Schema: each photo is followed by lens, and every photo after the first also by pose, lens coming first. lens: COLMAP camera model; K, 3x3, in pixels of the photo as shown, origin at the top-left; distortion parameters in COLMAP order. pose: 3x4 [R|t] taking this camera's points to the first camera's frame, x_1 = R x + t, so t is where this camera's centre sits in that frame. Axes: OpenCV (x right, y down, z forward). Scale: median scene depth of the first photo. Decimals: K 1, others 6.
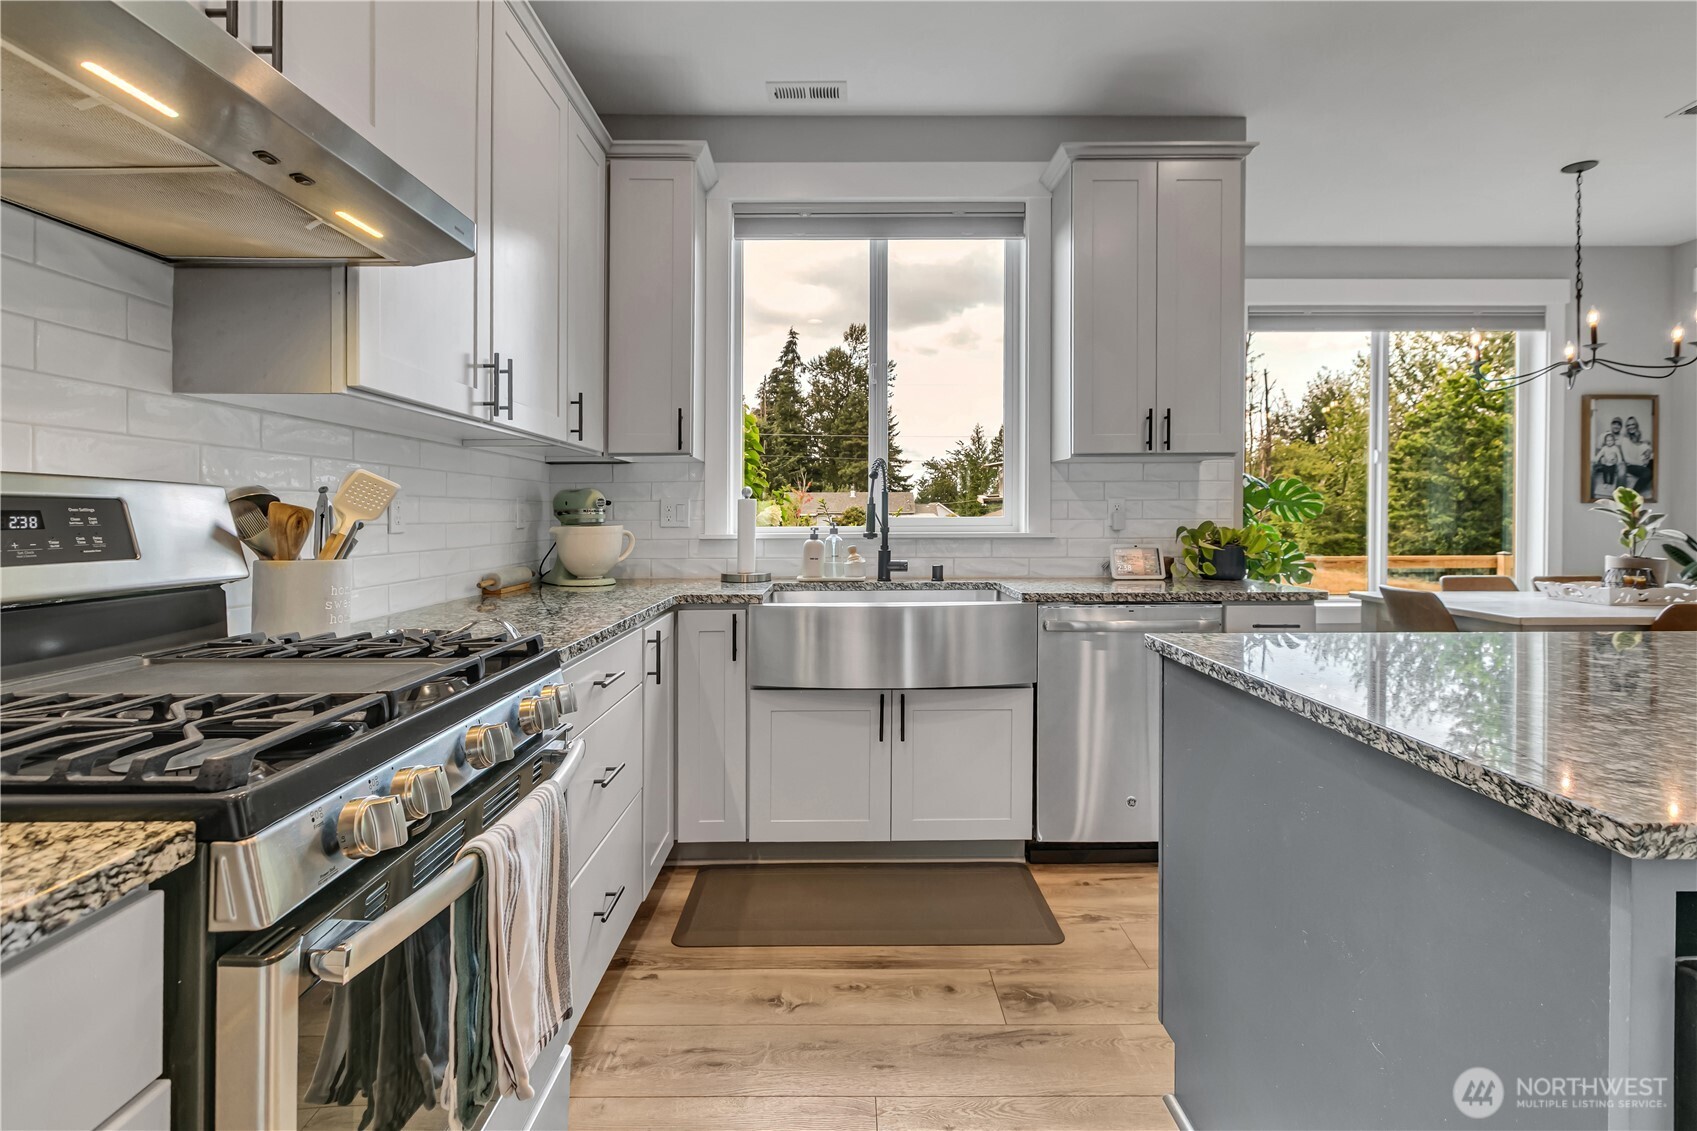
lens RADIAL K [[803.7, 0, 851.4], [0, 803.7, 514.8], [0, 0, 1]] dist [0.001847, -0.000150]
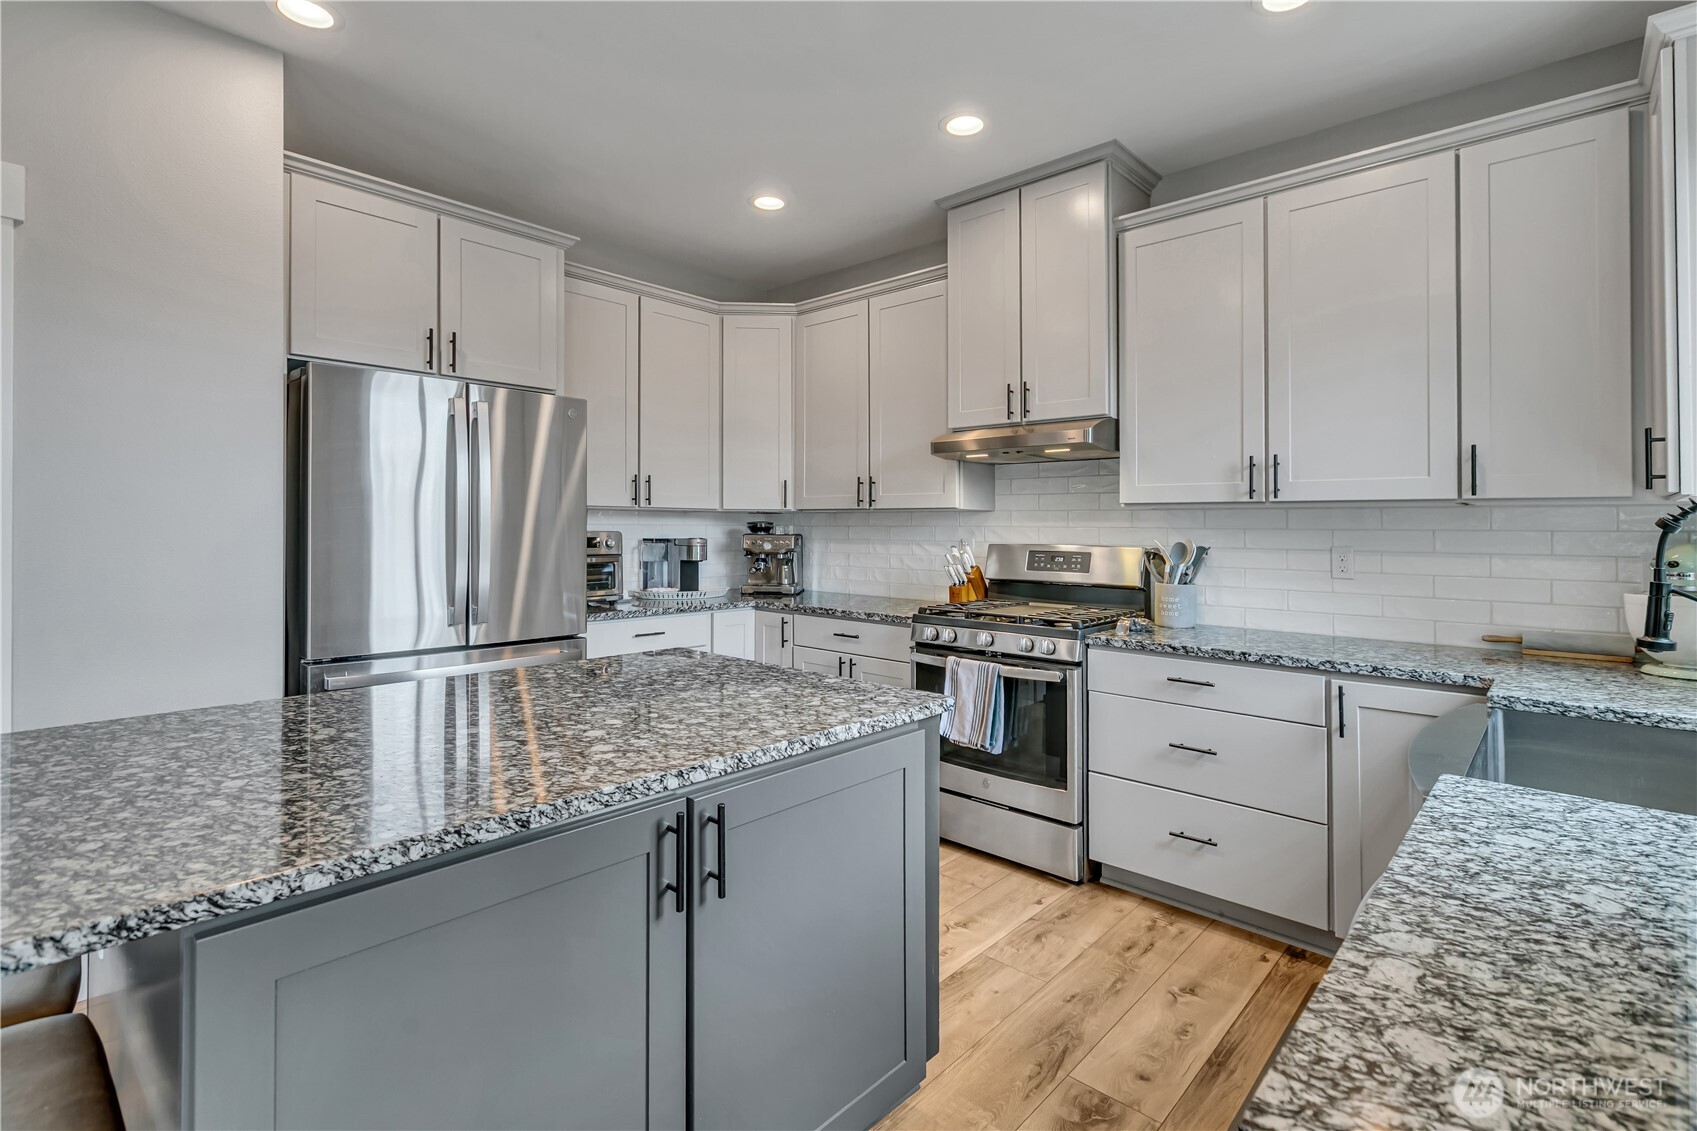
lens RADIAL K [[800.8, 0, 865.9], [0, 800.8, 516.9], [0, 0, 1]] dist [-0.000305, -0.000080]
pose [[-0.676307, -0.010474, -0.736545, 0.438623], [-0.004374, 0.999938, -0.010203, -0.028078], [0.736607, -0.003679, -0.676311, 0.582987]]
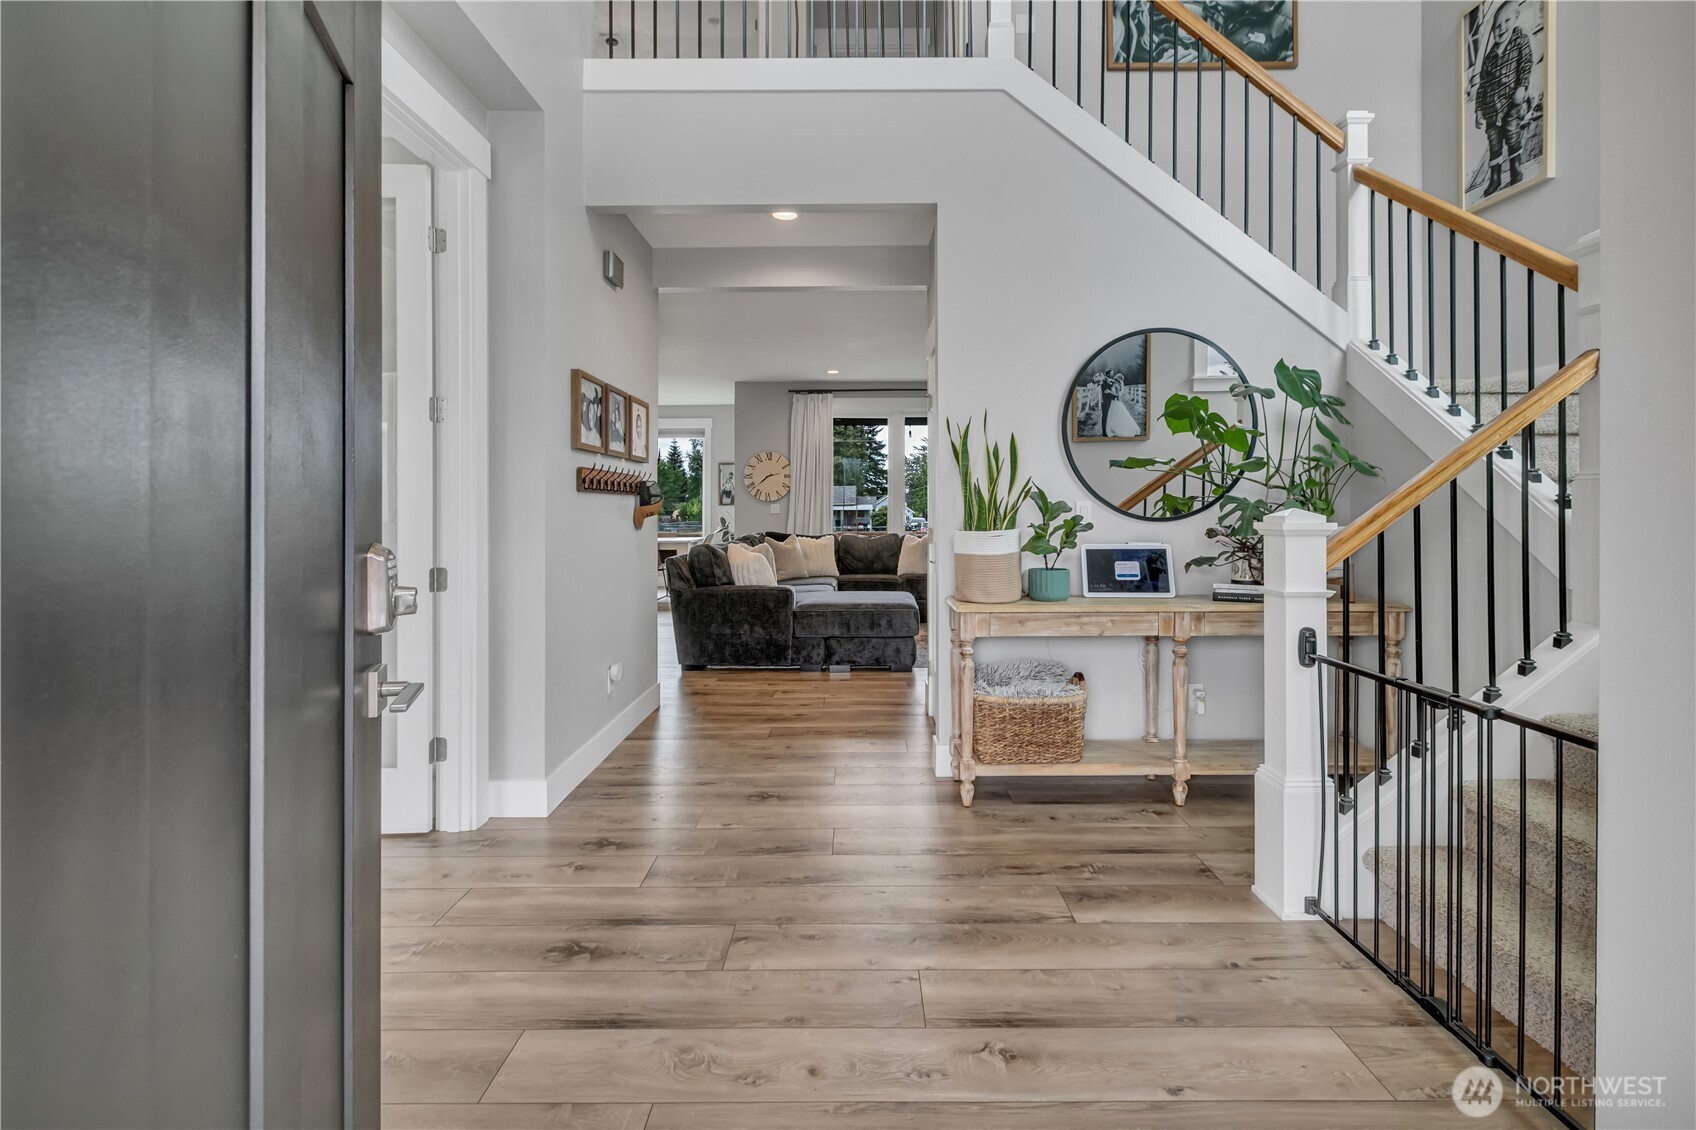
lens RADIAL K [[785.4, 0, 863.5], [0, 785.4, 512.3], [0, 0, 1]] dist [-0.000813, -0.000093]
pose [[0.999991, -0.001255, -0.004062, 1.381145], [0.001290, 0.999961, 0.008708, -0.014257], [0.004051, -0.008713, 0.999954, -1.493927]]
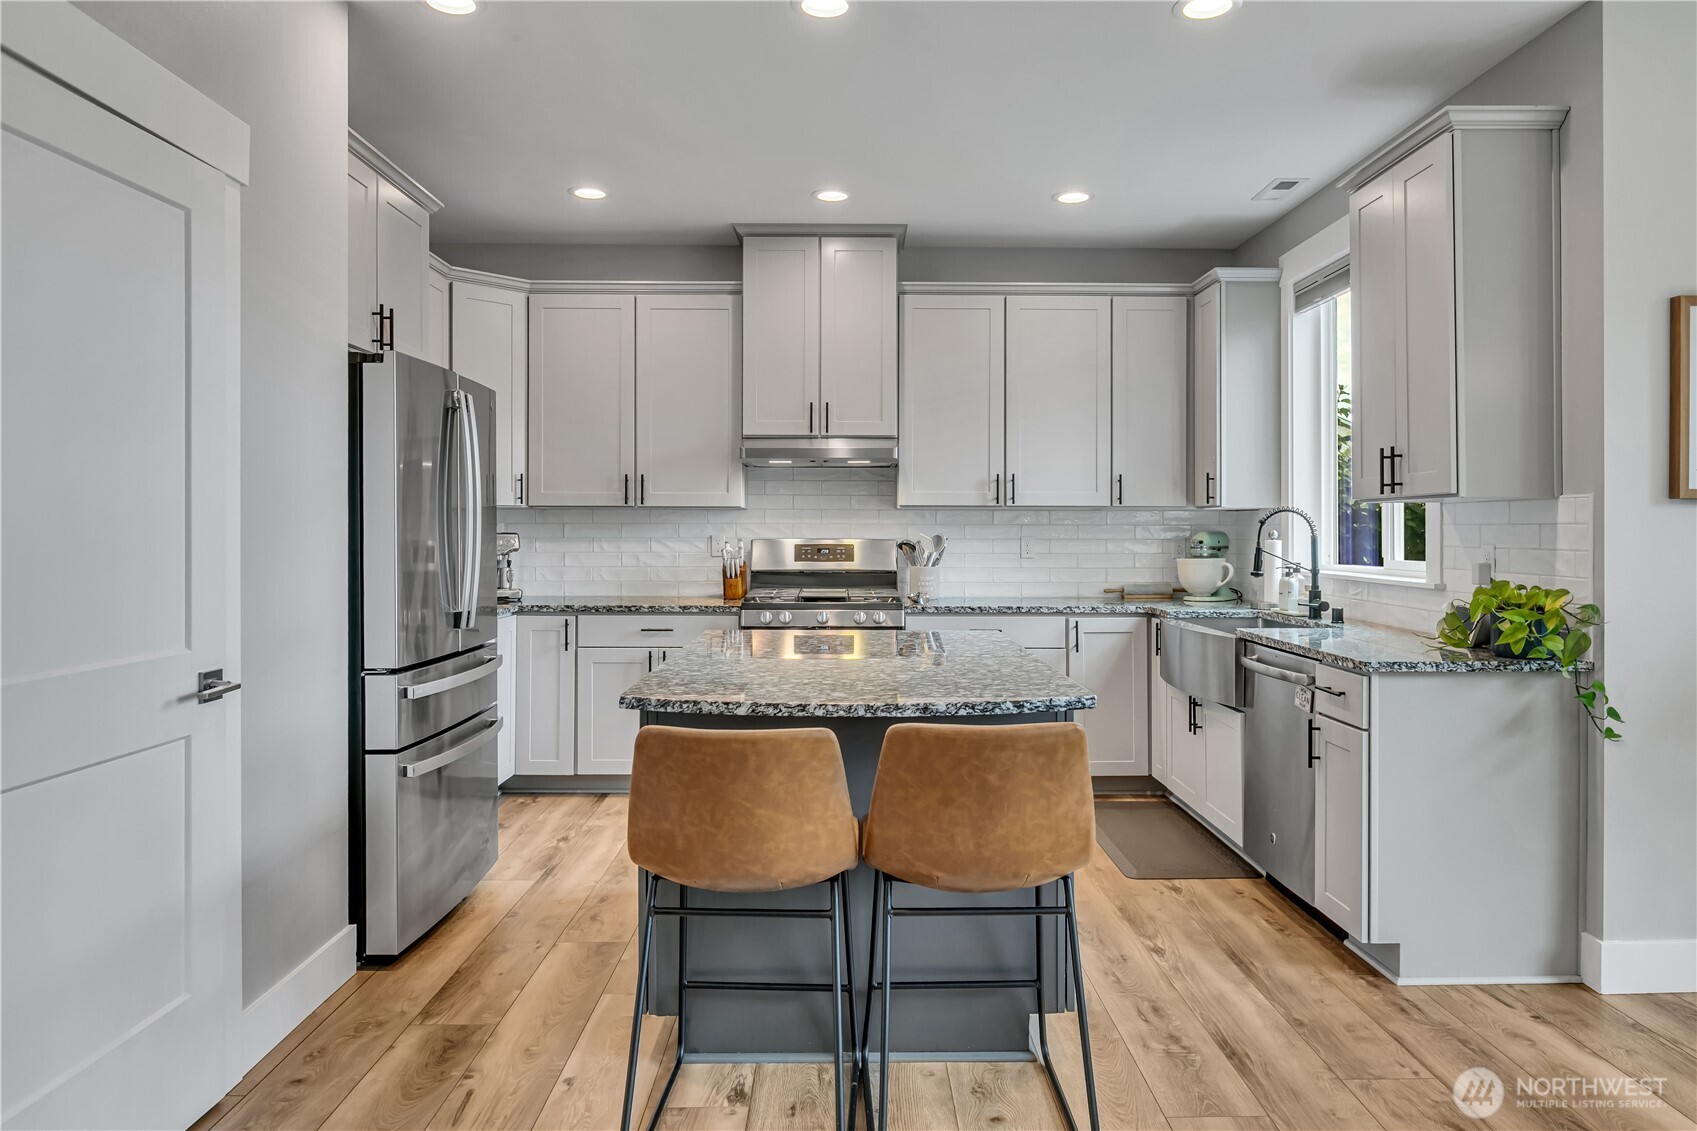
lens RADIAL K [[1084.9, 0, 857.2], [0, 1084.9, 529.0], [0, 0, 1]] dist [-0.005667, -0.002112]
pose [[0.004321, 0.005211, -0.999977, 0.952000], [-0.002330, 0.999984, 0.005201, -0.027741], [0.999988, 0.002308, 0.004333, 0.246140]]
